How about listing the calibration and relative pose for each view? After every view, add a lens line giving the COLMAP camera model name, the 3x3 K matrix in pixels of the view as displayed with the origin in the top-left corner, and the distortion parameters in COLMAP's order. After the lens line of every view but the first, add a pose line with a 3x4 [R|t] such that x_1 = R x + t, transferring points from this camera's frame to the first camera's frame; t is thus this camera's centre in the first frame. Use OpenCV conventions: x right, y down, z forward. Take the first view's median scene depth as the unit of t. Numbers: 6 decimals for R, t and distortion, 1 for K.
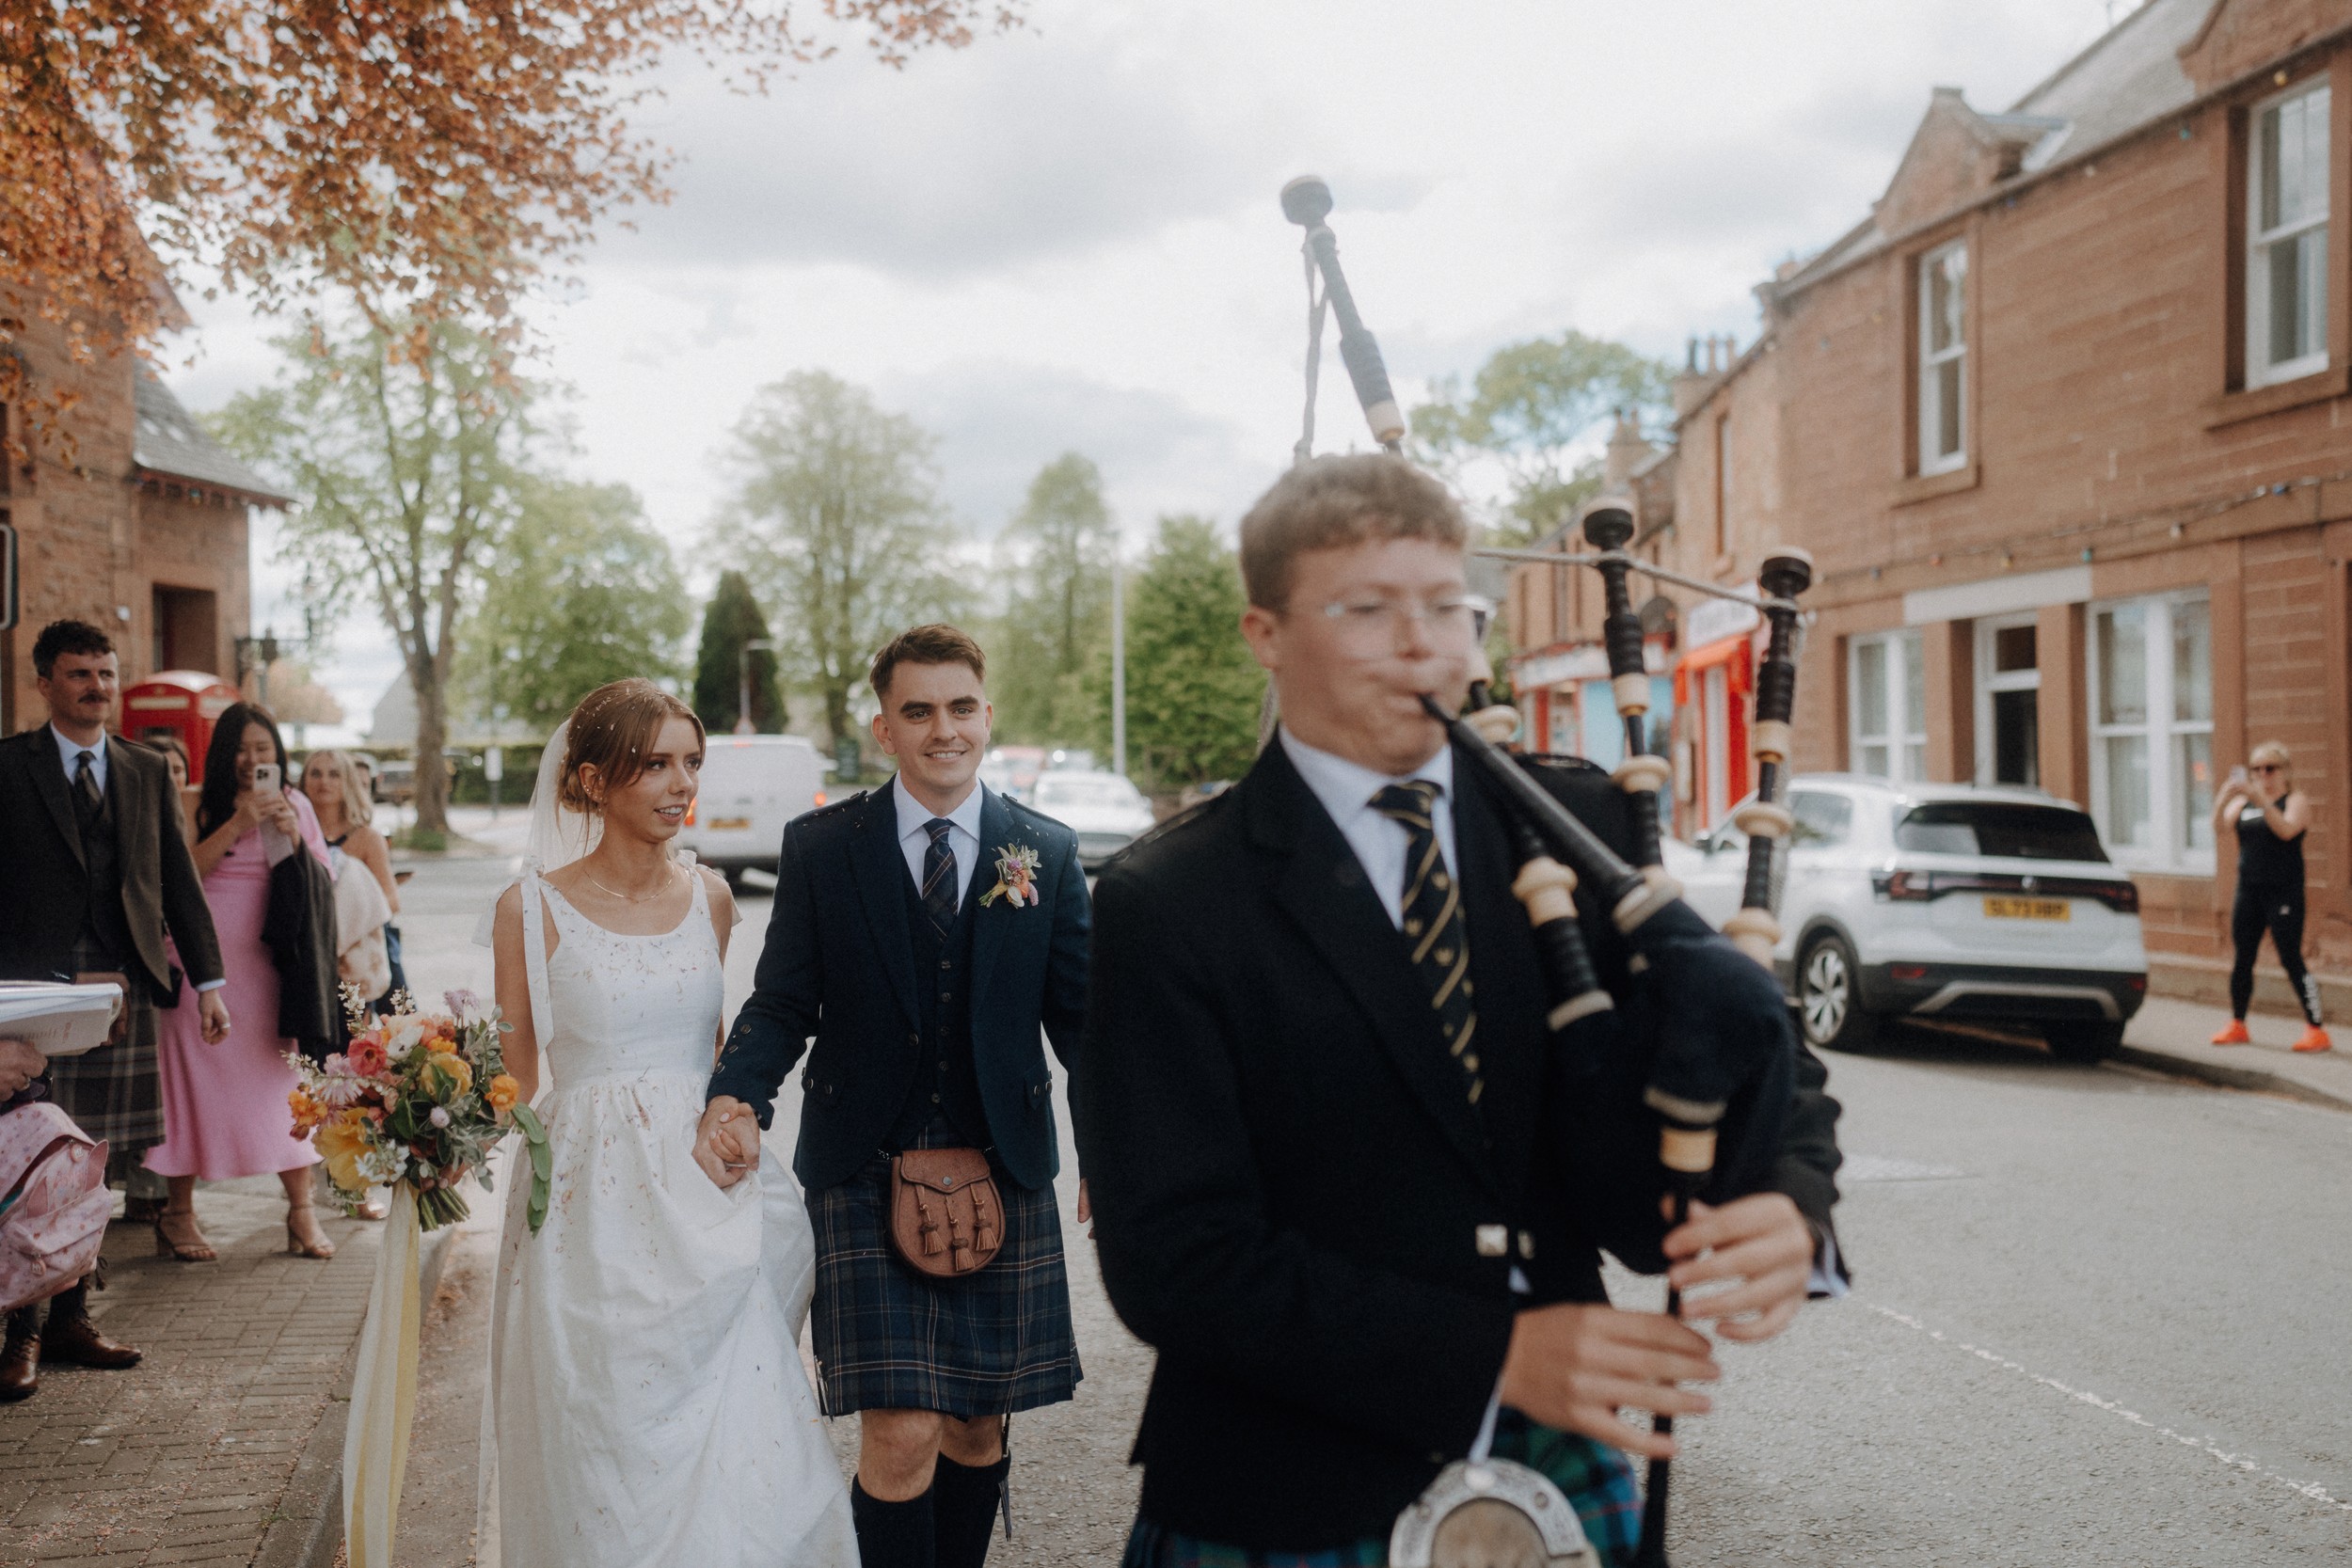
lens RADIAL K [[2363.5, 0, 1199.7], [0, 2363.5, 804.6], [0, 0, 1]] dist [-0.039493, 0.031728]
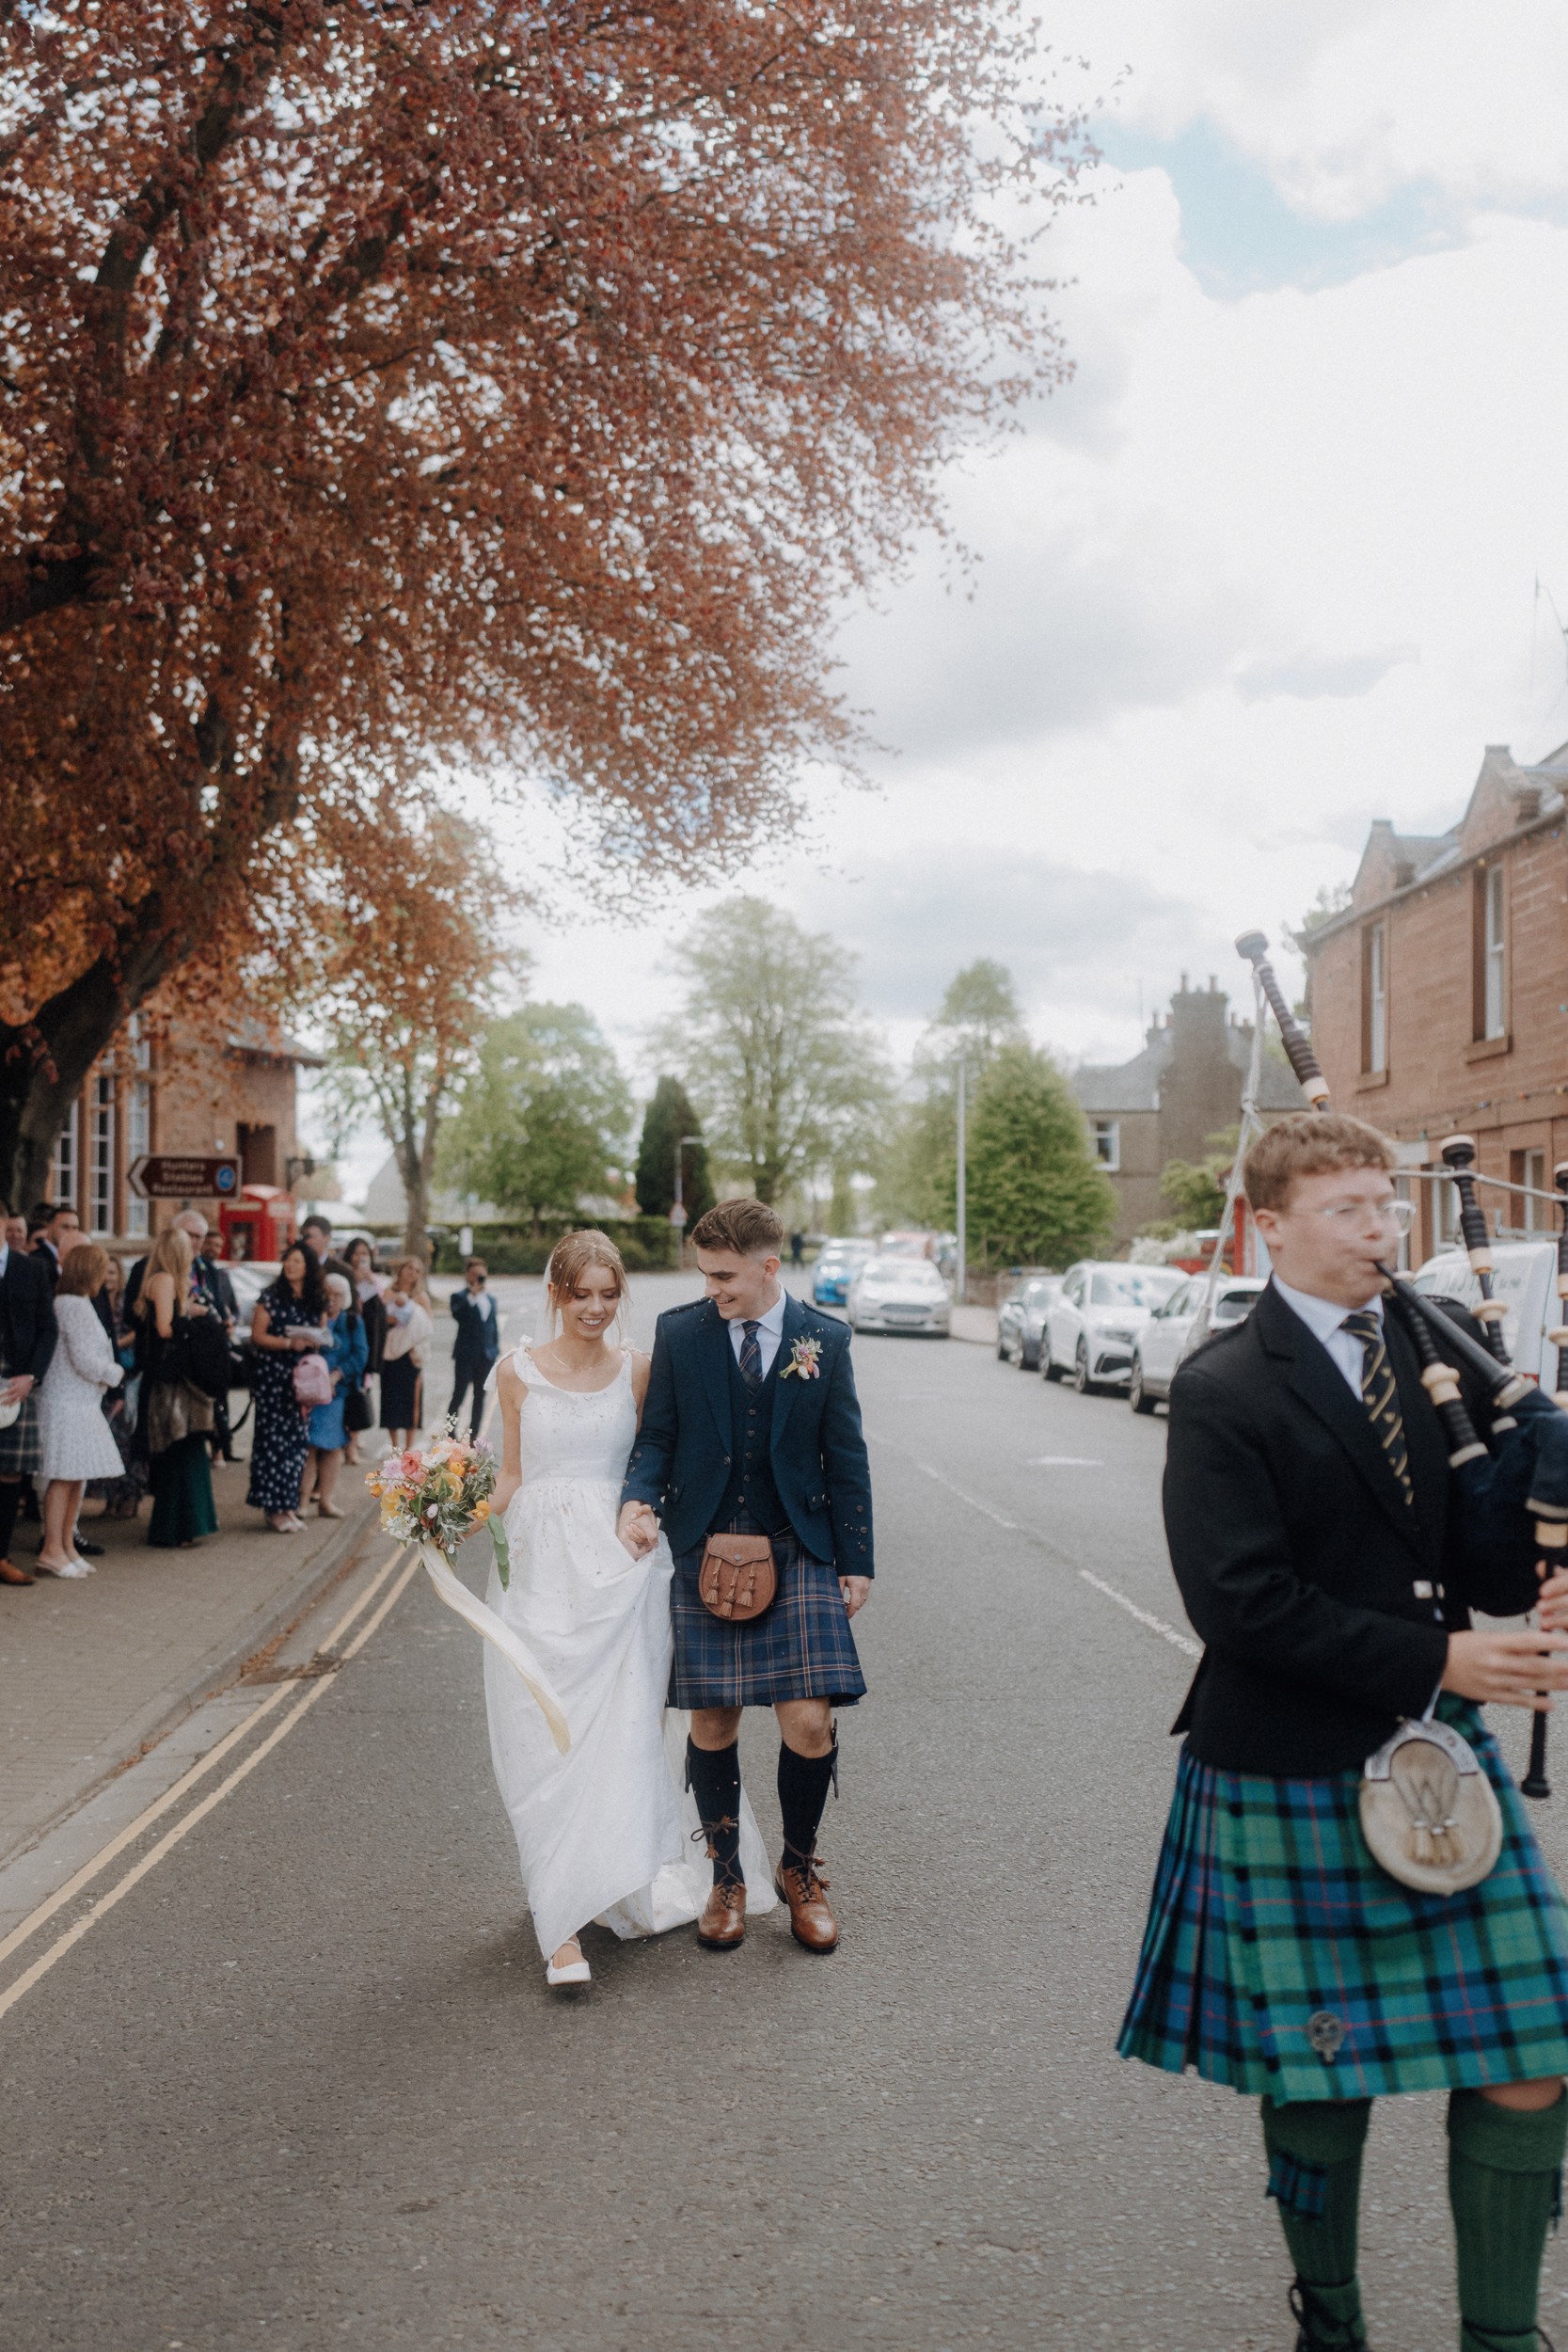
lens RADIAL K [[2363.5, 0, 784.0], [0, 2363.5, 1176.0], [0, 0, 1]] dist [-0.039493, 0.031728]
pose [[0.987172, 0.006202, -0.159540, 0.069064], [-0.013268, 0.998976, -0.043264, -0.001080], [0.159109, 0.044826, 0.986243, -0.215970]]
